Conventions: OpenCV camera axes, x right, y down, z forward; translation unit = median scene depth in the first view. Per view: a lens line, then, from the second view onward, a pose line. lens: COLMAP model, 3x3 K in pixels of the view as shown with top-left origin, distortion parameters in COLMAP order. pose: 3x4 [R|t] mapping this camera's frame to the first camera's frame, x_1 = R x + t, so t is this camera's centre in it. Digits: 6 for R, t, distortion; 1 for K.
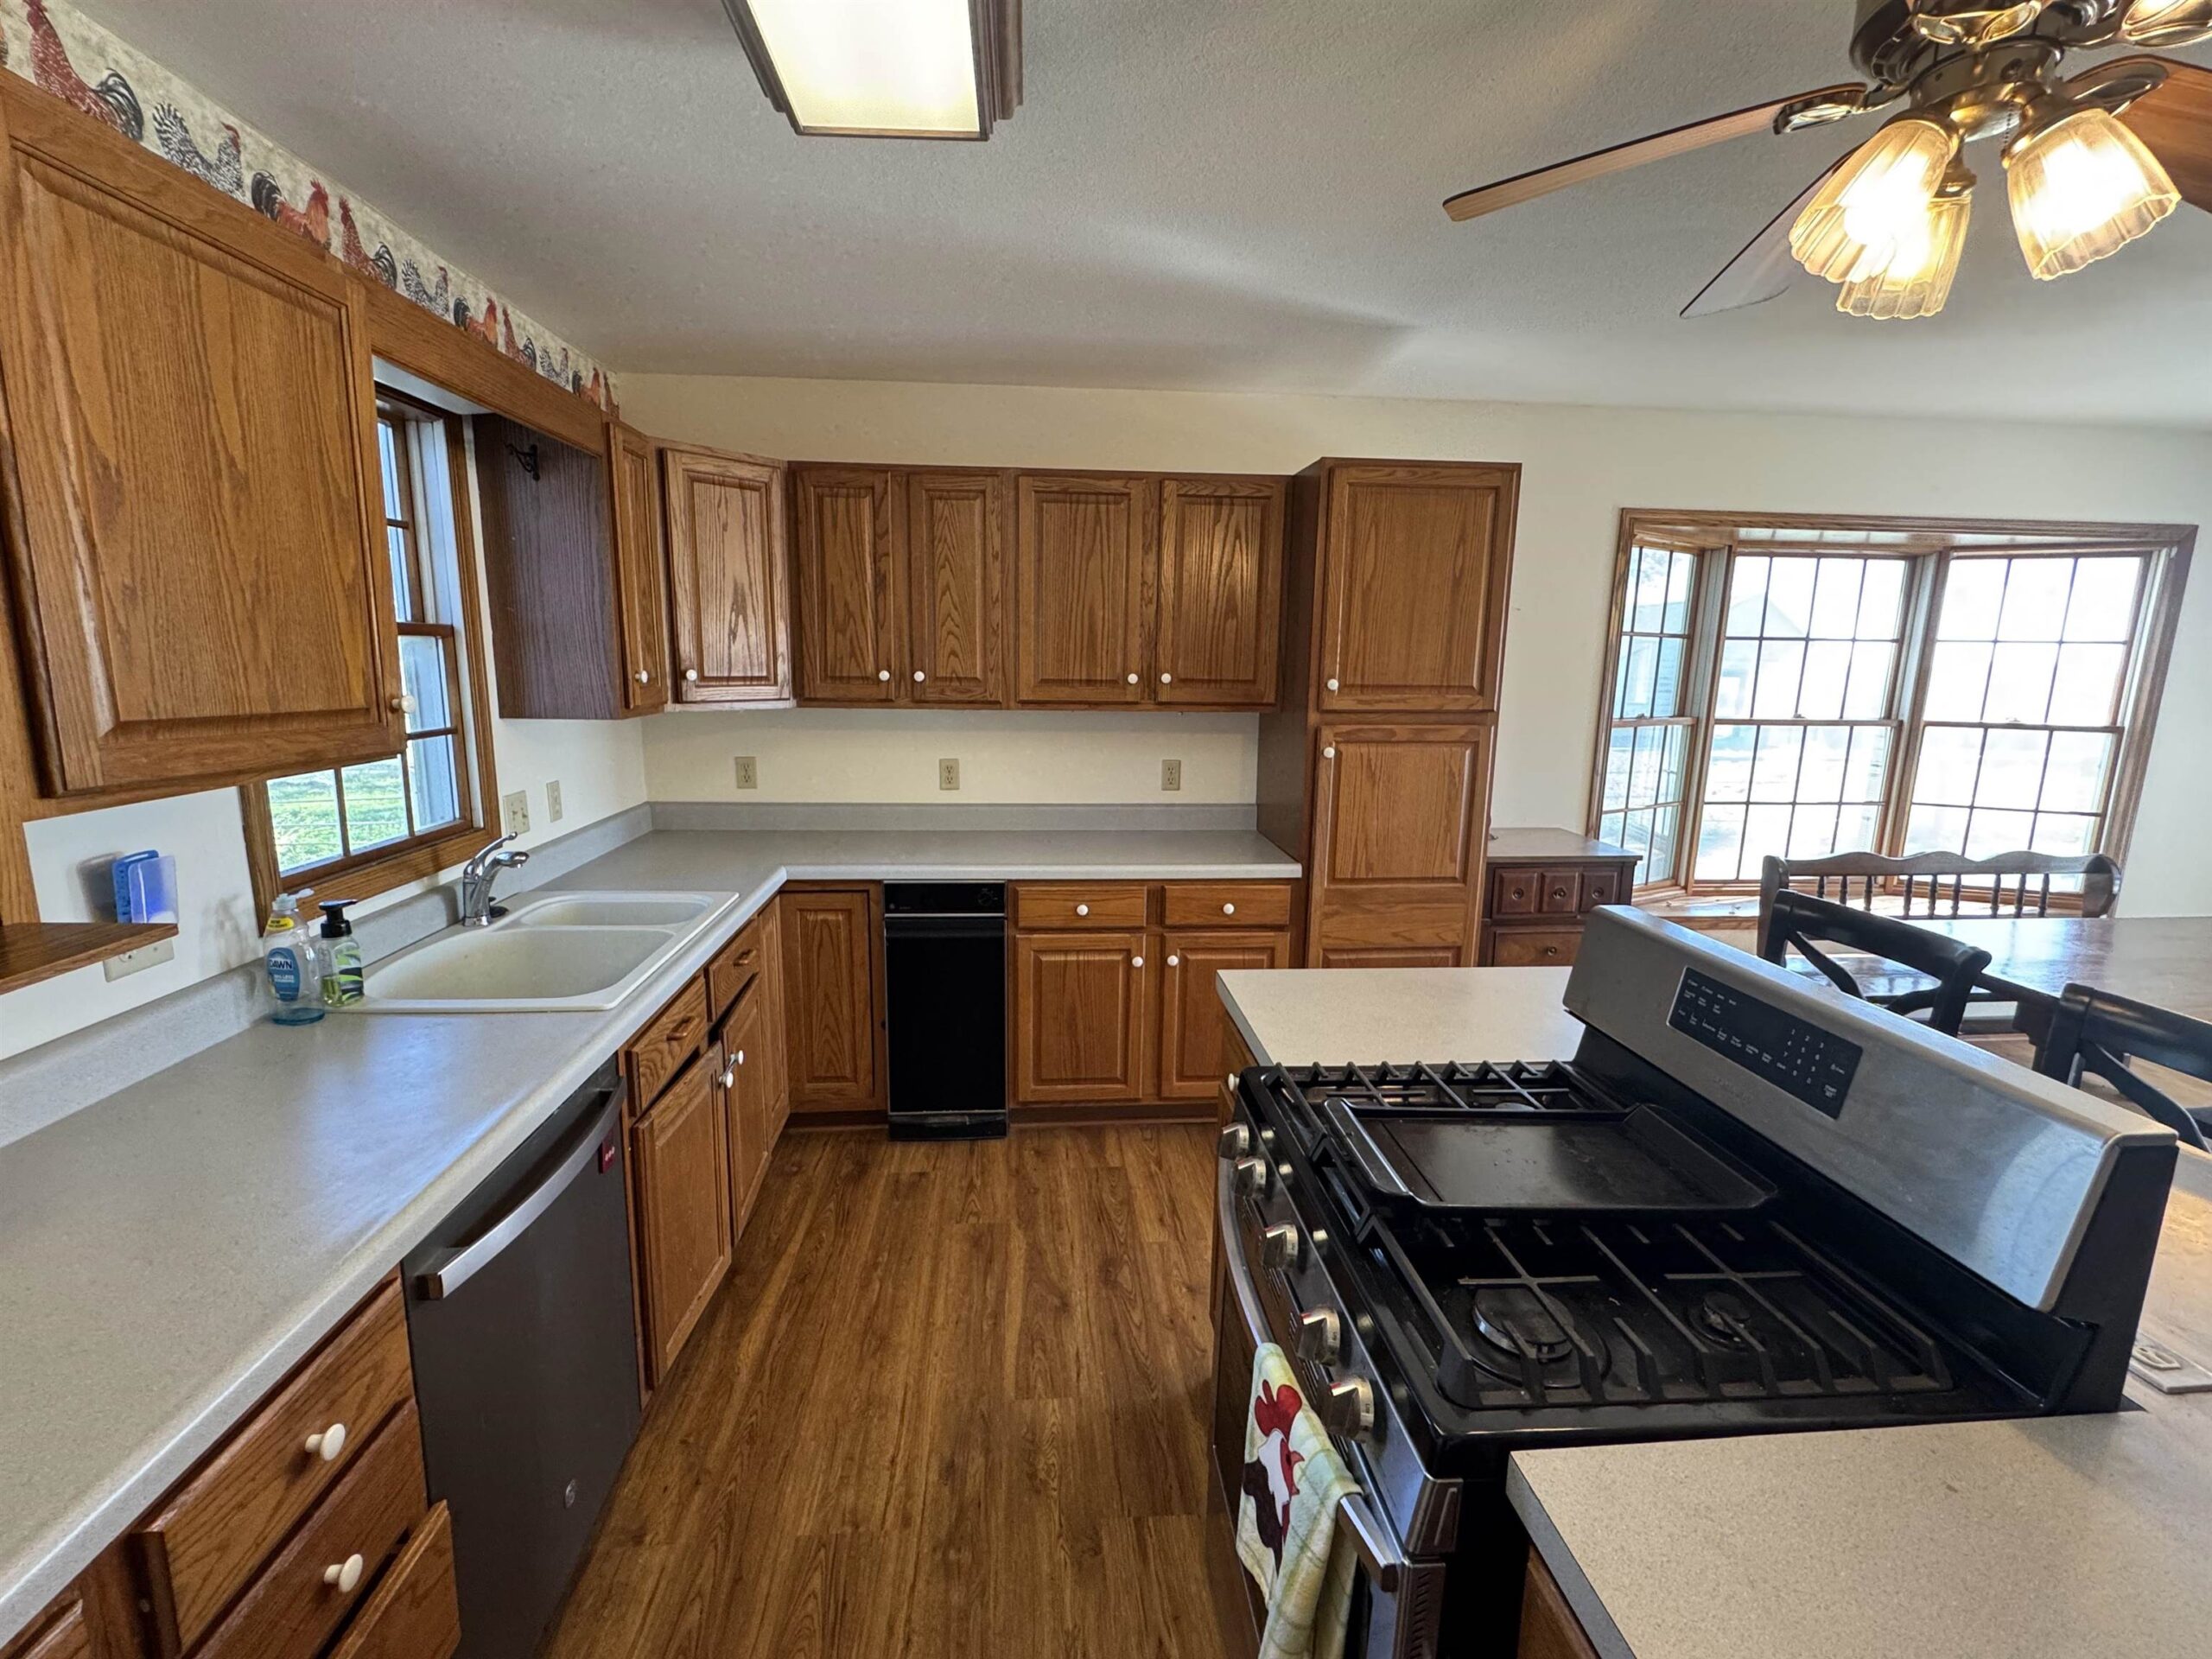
lens RADIAL K [[962.5, 0, 1098.9], [0, 962.5, 829.5], [0, 0, 1]] dist [-0.002648, -0.000188]
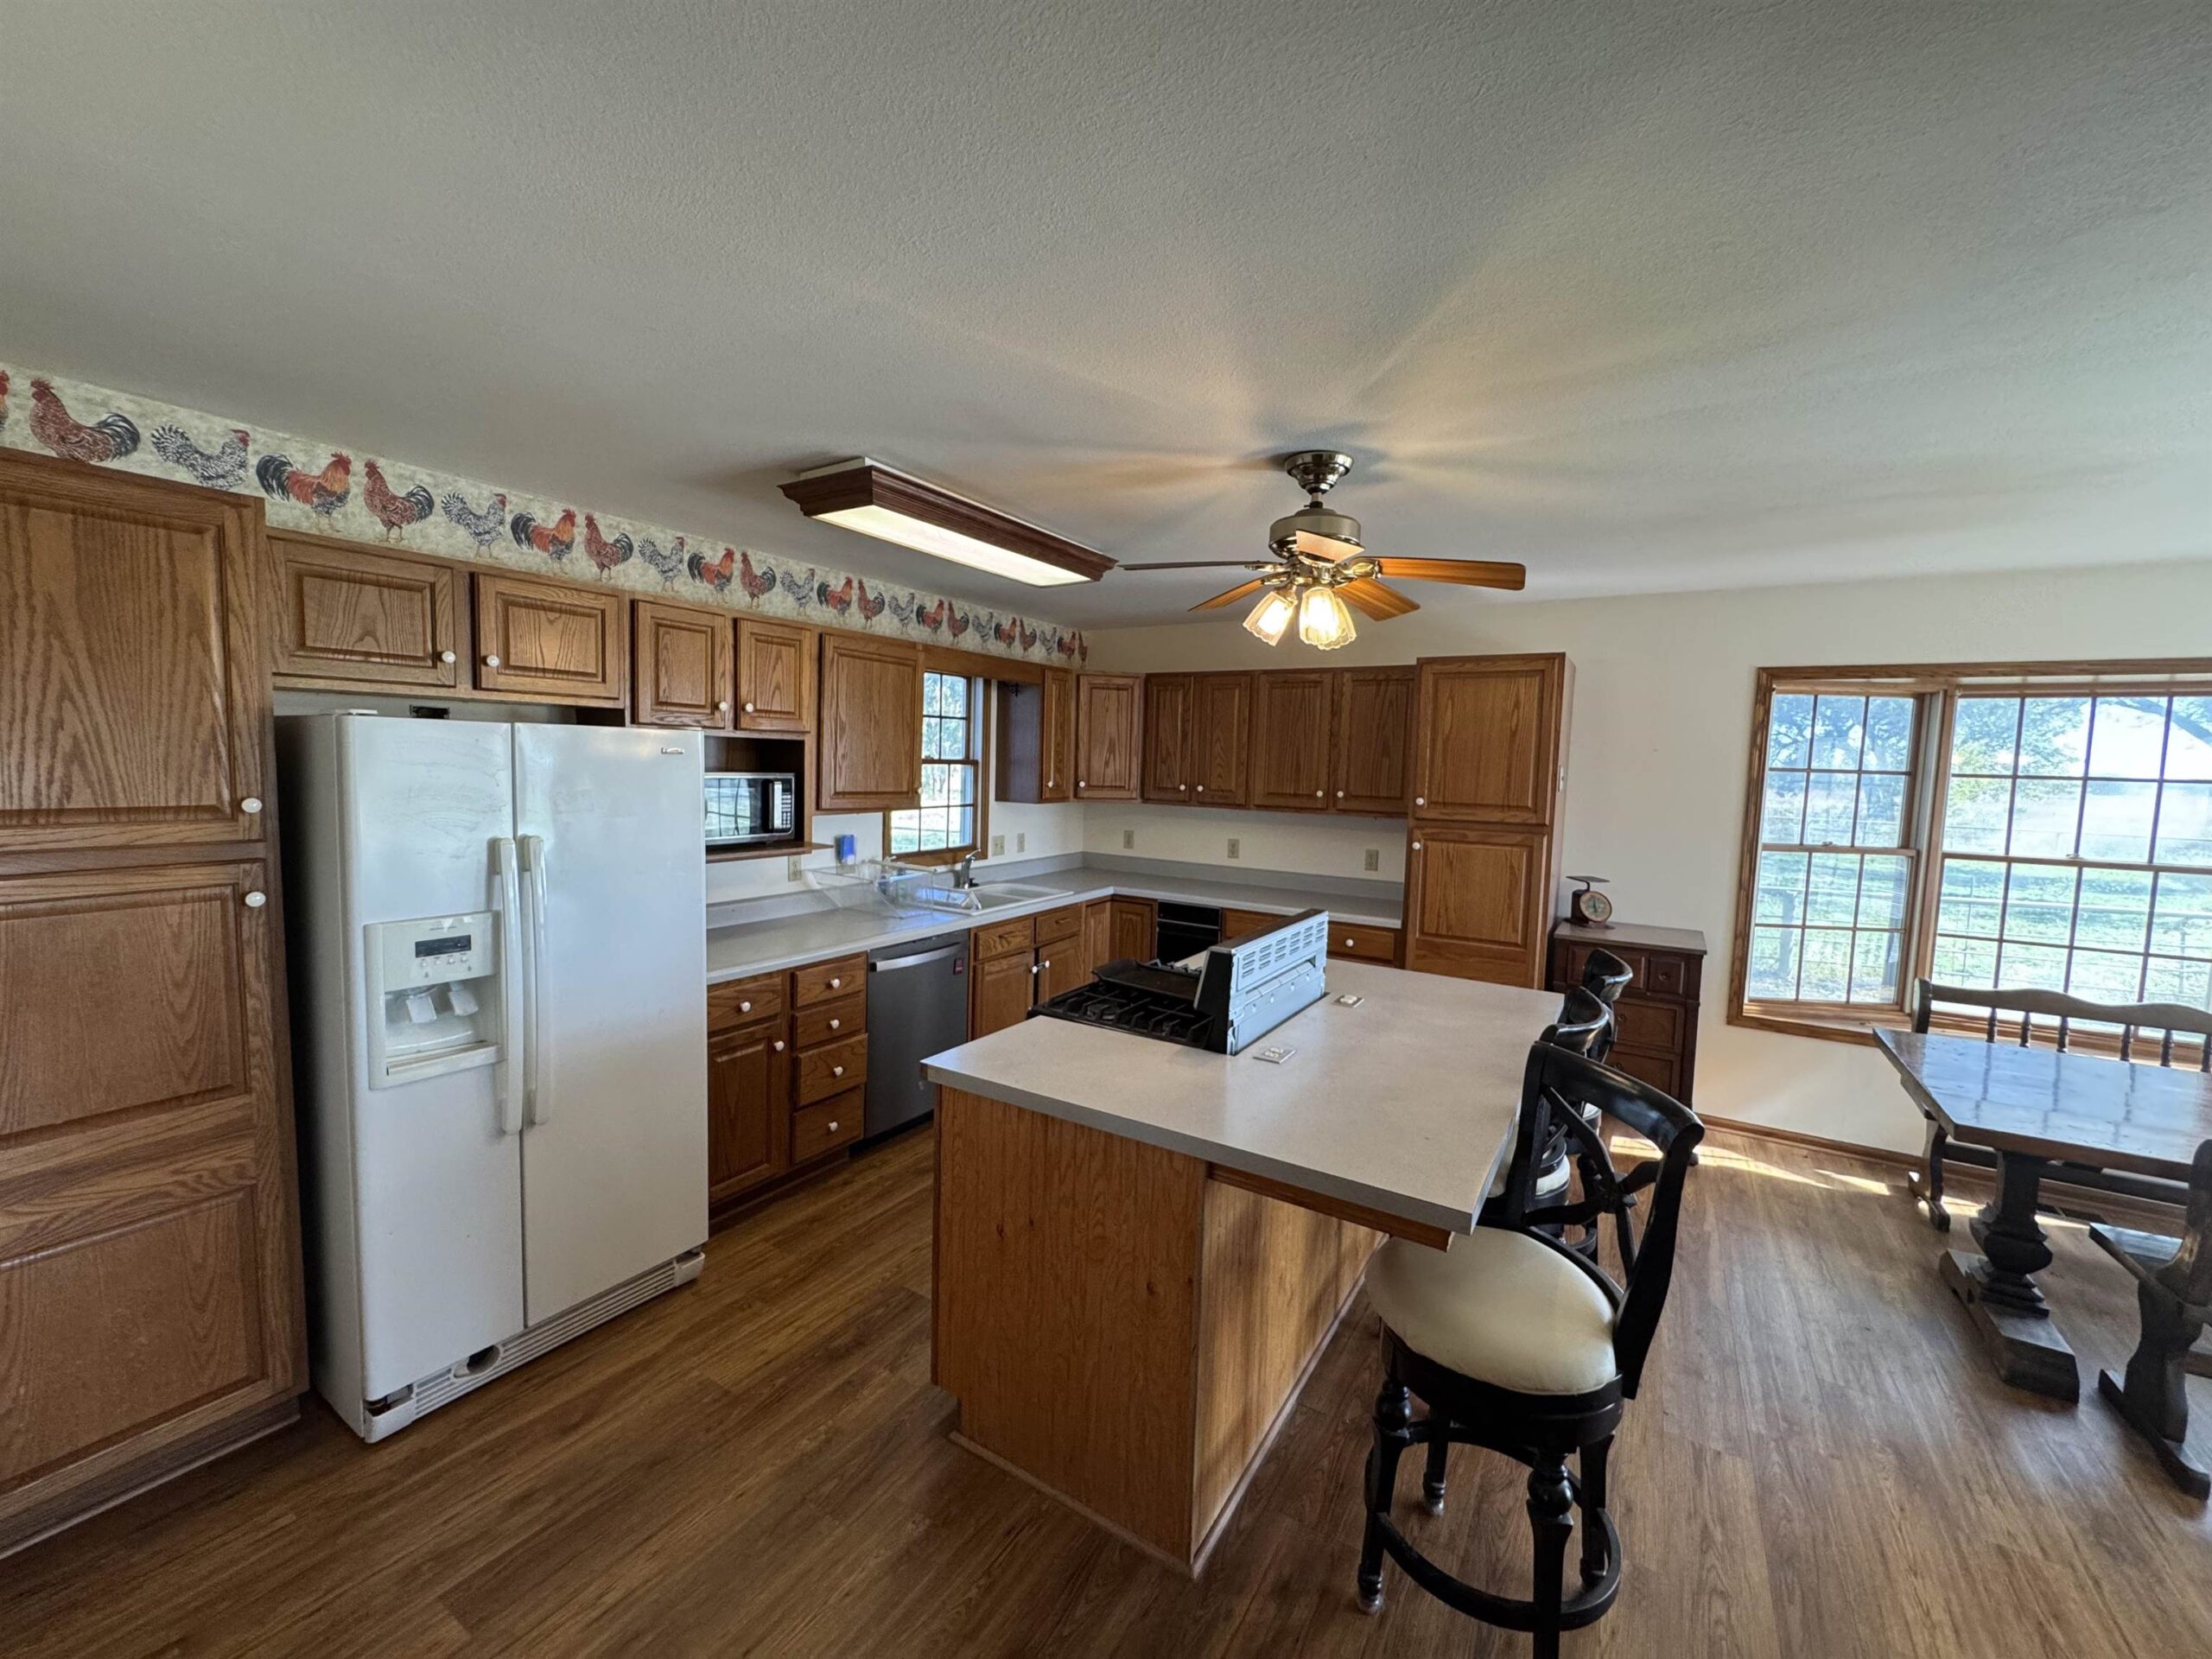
lens RADIAL K [[881.3, 0, 1104.6], [0, 881.3, 828.0], [0, 0, 1]] dist [-0.004037, 0.000685]
pose [[0.803467, 0.055795, -0.592729, 0.666760], [-0.122695, 0.989745, -0.073151, 0.053369], [0.582569, 0.131499, 0.802073, -0.398228]]
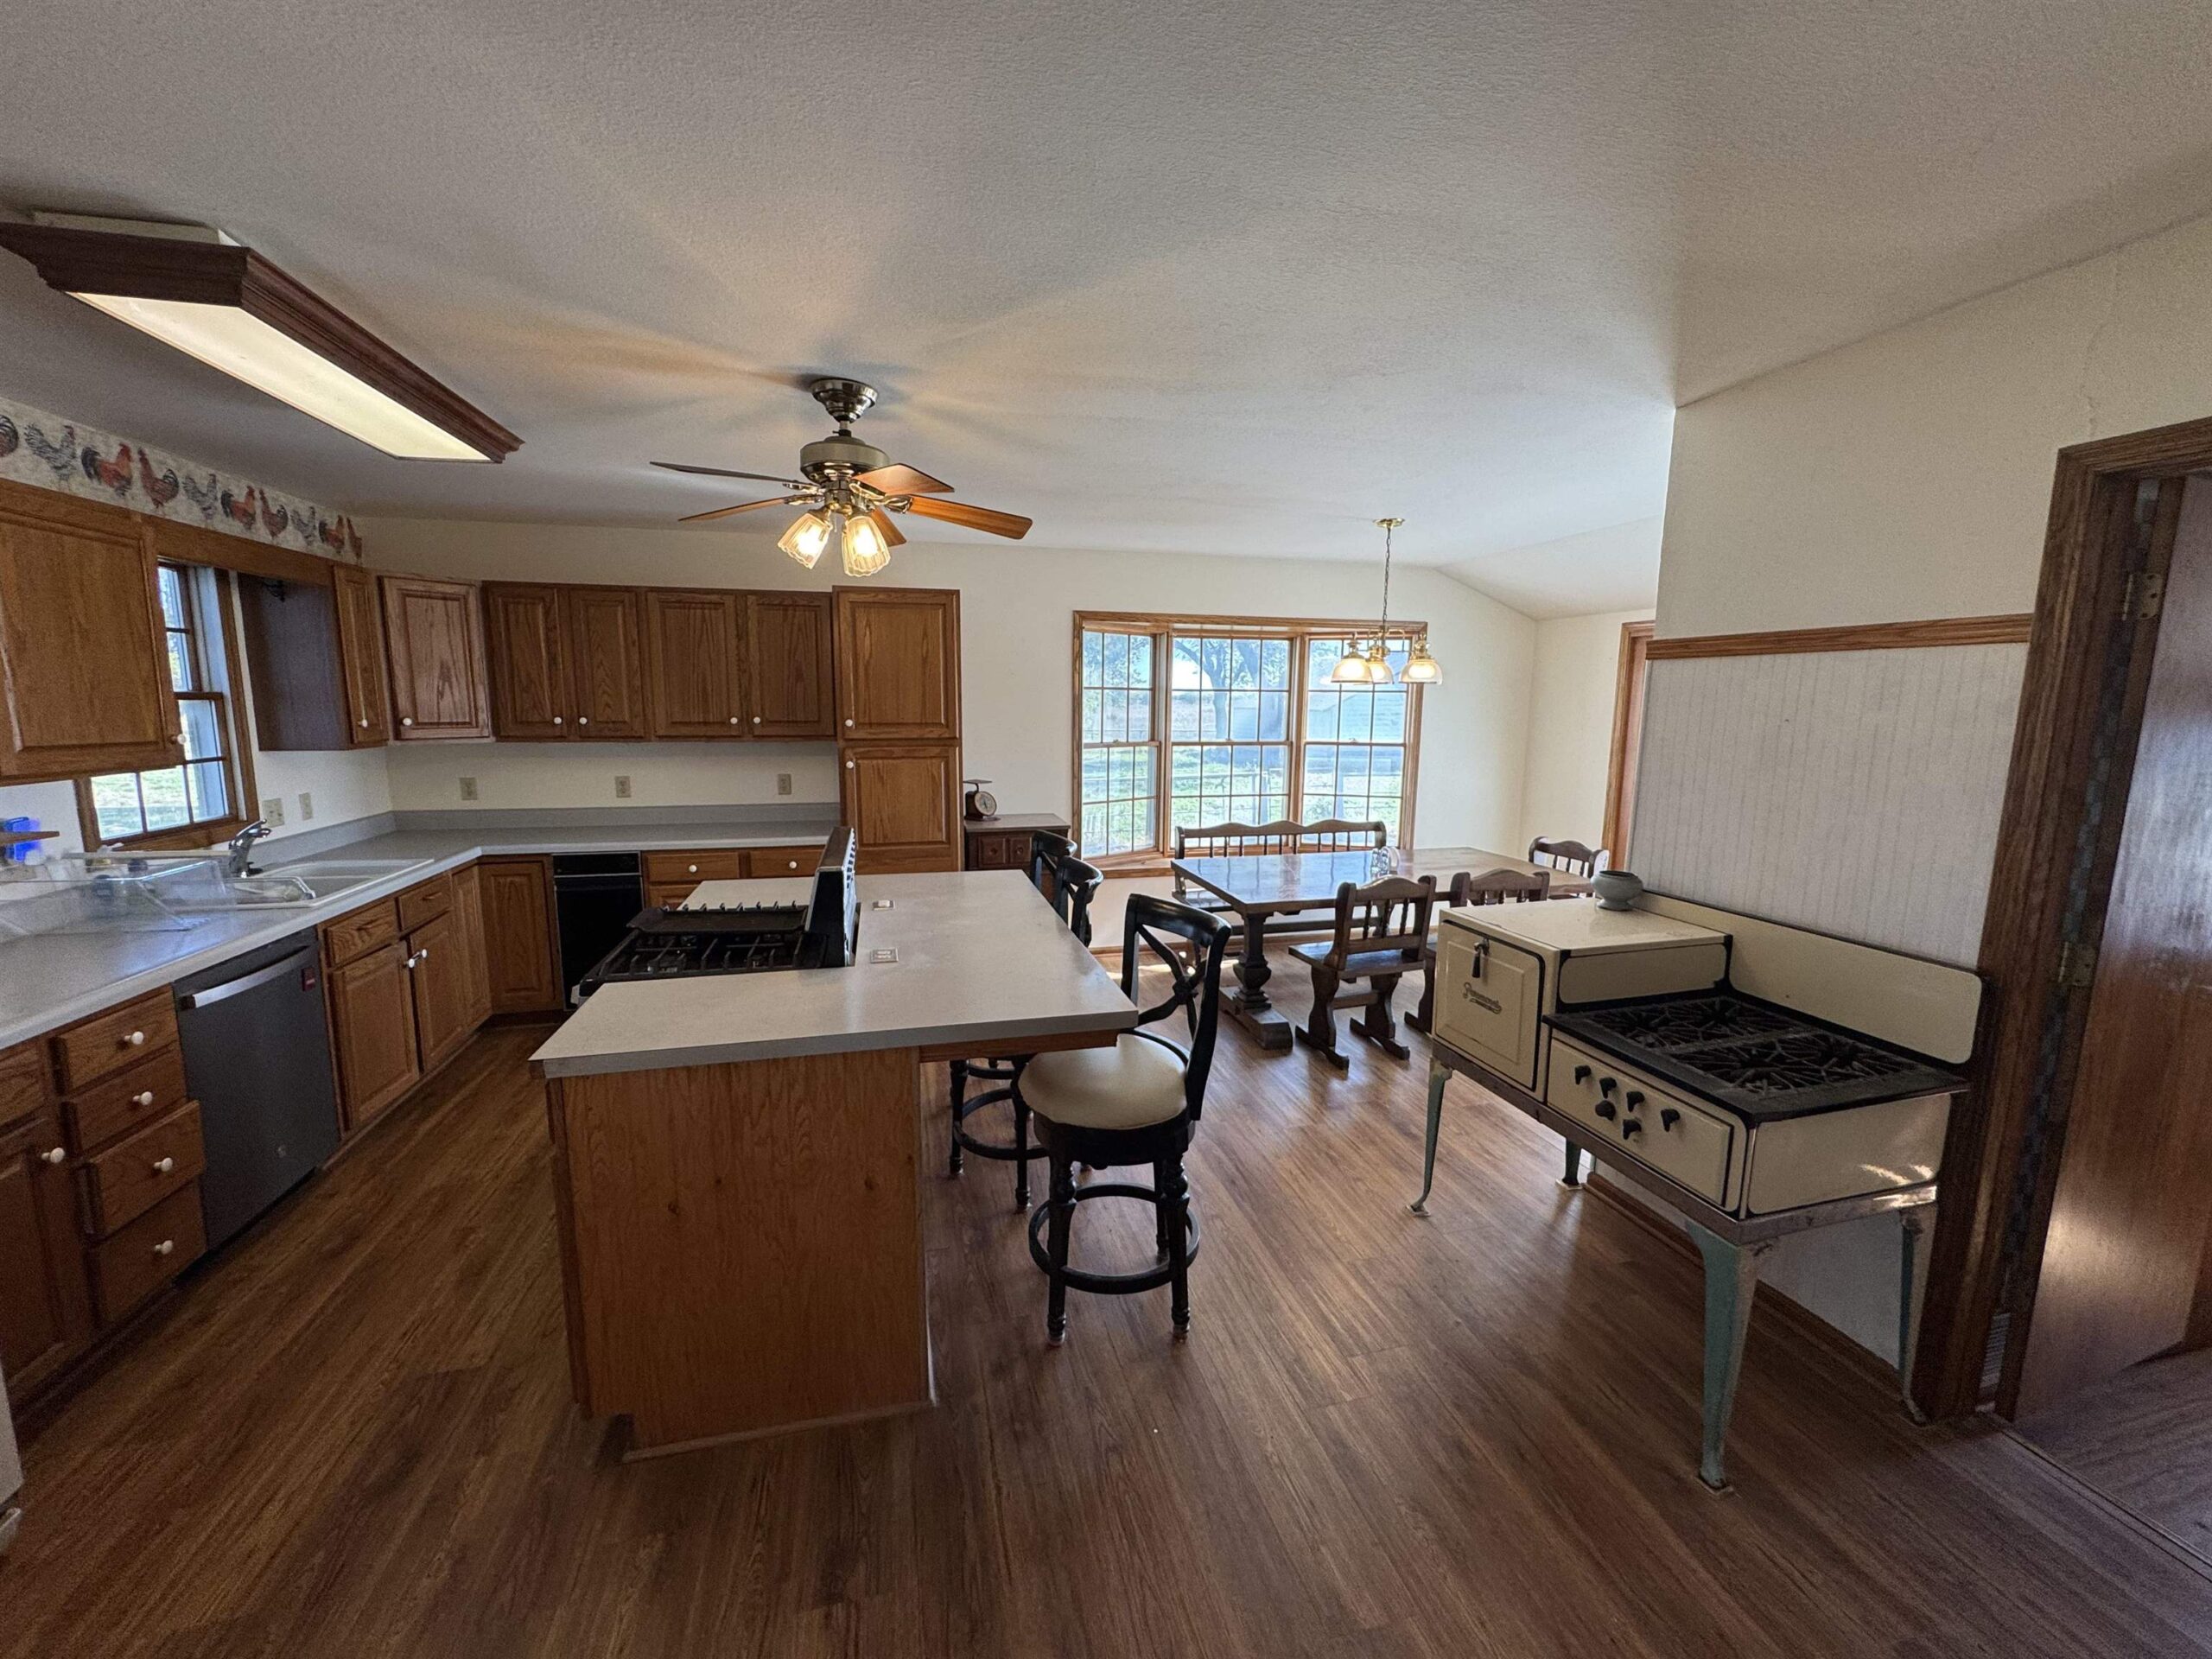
lens RADIAL K [[881.3, 0, 1102.6], [0, 881.3, 828.0], [0, 0, 1]] dist [-0.004037, 0.000685]
pose [[0.986374, -0.030234, 0.161718, 0.417763], [0.035321, 0.998965, -0.028676, 0.083682], [-0.160684, 0.033997, 0.986420, -0.527335]]
